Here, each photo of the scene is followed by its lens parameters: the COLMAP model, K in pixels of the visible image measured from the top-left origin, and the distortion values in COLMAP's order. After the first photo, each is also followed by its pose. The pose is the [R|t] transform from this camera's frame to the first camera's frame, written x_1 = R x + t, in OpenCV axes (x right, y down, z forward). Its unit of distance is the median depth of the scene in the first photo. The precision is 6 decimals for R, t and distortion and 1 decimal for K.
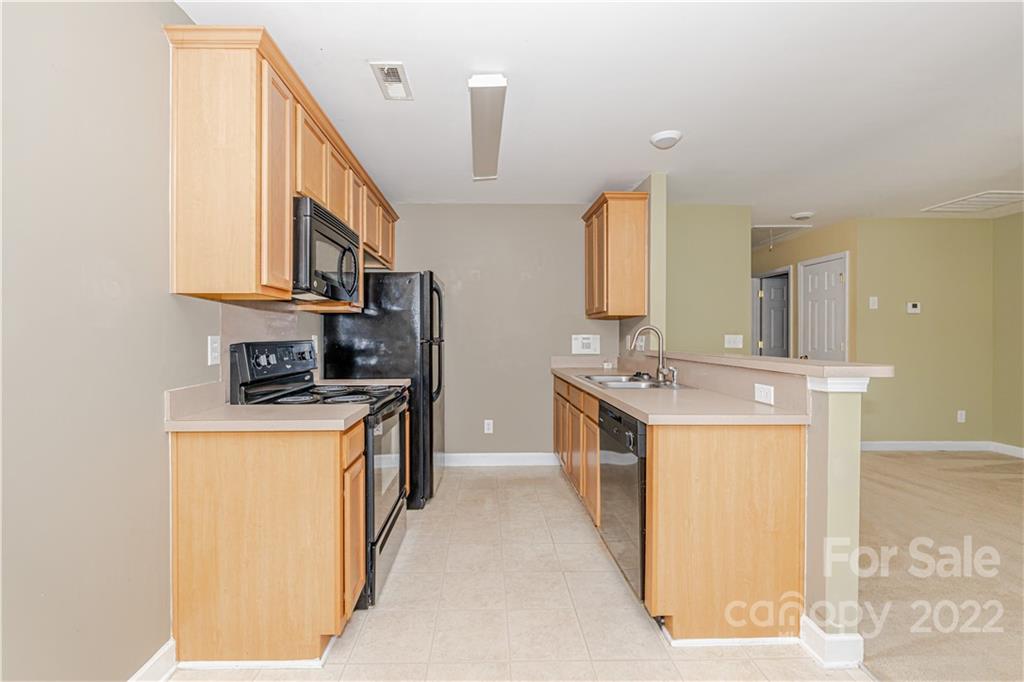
lens RADIAL K [[440.3, 0, 487.7], [0, 440.3, 338.1], [0, 0, 1]] dist [0.002106, -0.000102]
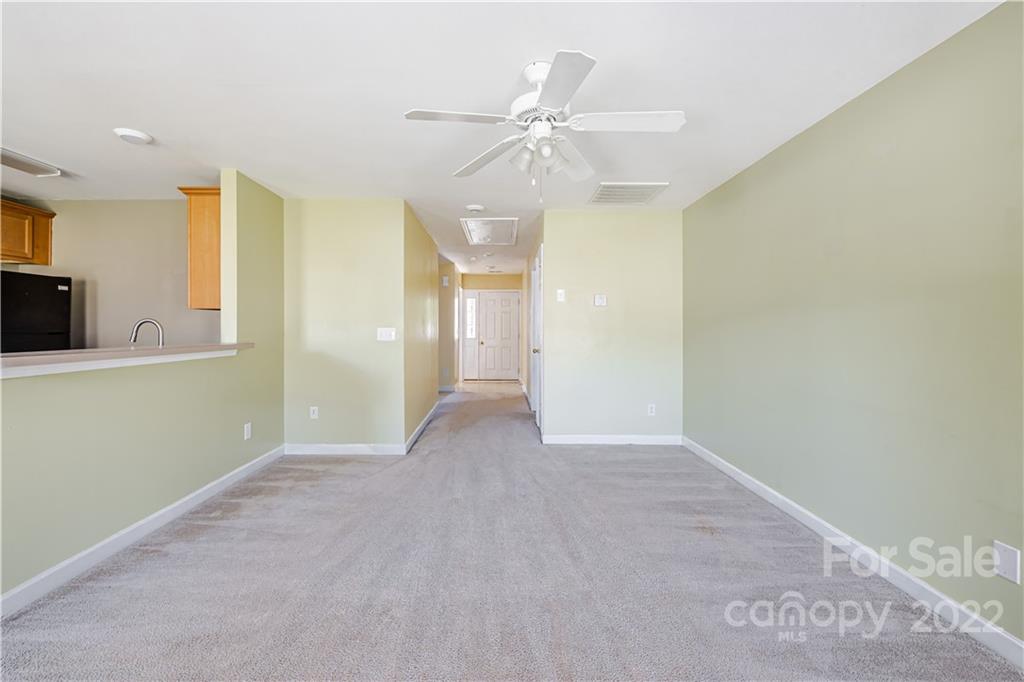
lens RADIAL K [[430.2, 0, 500.0], [0, 430.2, 326.3], [0, 0, 1]] dist [-0.001695, -0.000879]
pose [[0.998868, 0.003318, -0.047448, 1.222955], [-0.003452, 0.999990, -0.002740, -0.014135], [0.047438, 0.002900, 0.998870, 0.055826]]
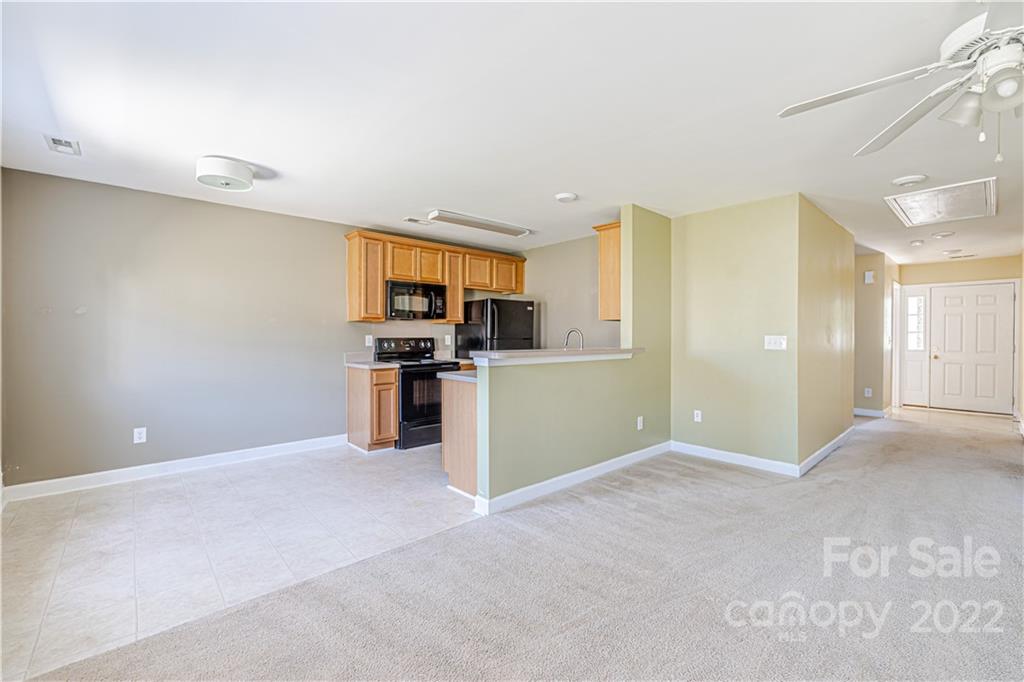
lens RADIAL K [[430.2, 0, 504.3], [0, 430.2, 339.9], [0, 0, 1]] dist [-0.001695, -0.000879]
pose [[0.620516, 0.014309, -0.784063, 1.289581], [-0.004919, 0.999885, 0.014354, -0.013861], [0.784178, -0.005050, 0.620515, -0.003624]]
